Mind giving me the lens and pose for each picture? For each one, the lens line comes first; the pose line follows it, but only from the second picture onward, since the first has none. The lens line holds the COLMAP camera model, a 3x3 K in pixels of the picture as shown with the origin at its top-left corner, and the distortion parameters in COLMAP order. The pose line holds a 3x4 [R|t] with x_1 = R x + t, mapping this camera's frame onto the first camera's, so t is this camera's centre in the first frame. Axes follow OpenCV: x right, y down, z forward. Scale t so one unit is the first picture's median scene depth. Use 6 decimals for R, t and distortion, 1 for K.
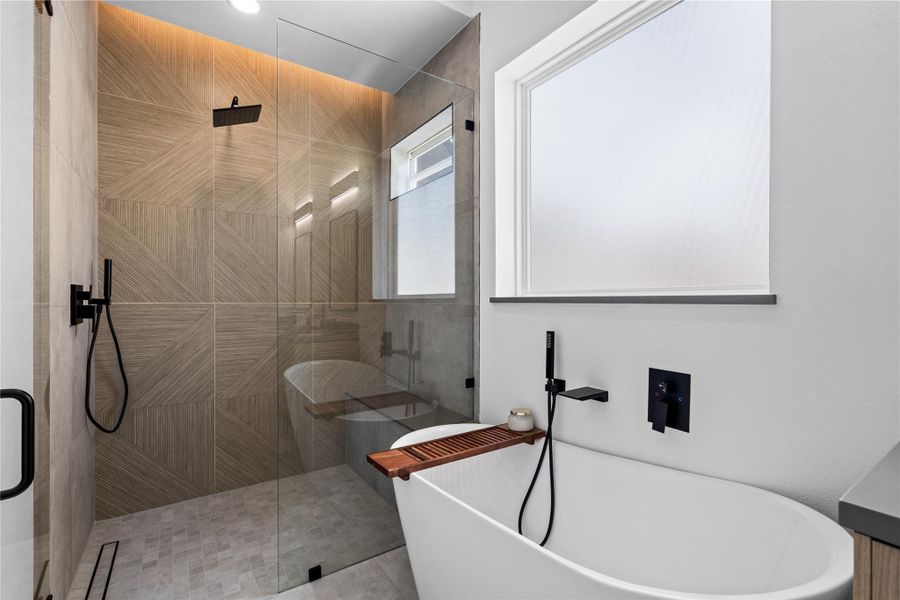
lens RADIAL K [[405.4, 0, 450.3], [0, 405.4, 300.2], [0, 0, 1]] dist [-0.005753, 0.000940]
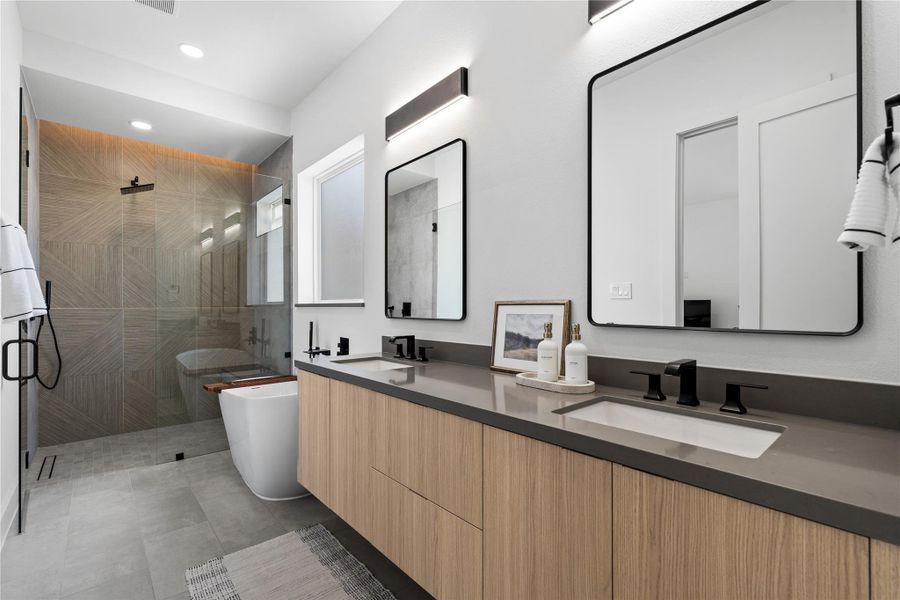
lens RADIAL K [[405.4, 0, 450.7], [0, 405.4, 303.1], [0, 0, 1]] dist [-0.005753, 0.000940]
pose [[0.991690, -0.003635, 0.128603, 0.450371], [0.004244, 0.999981, -0.004460, 0.000070], [-0.128584, 0.004969, 0.991686, -0.673620]]
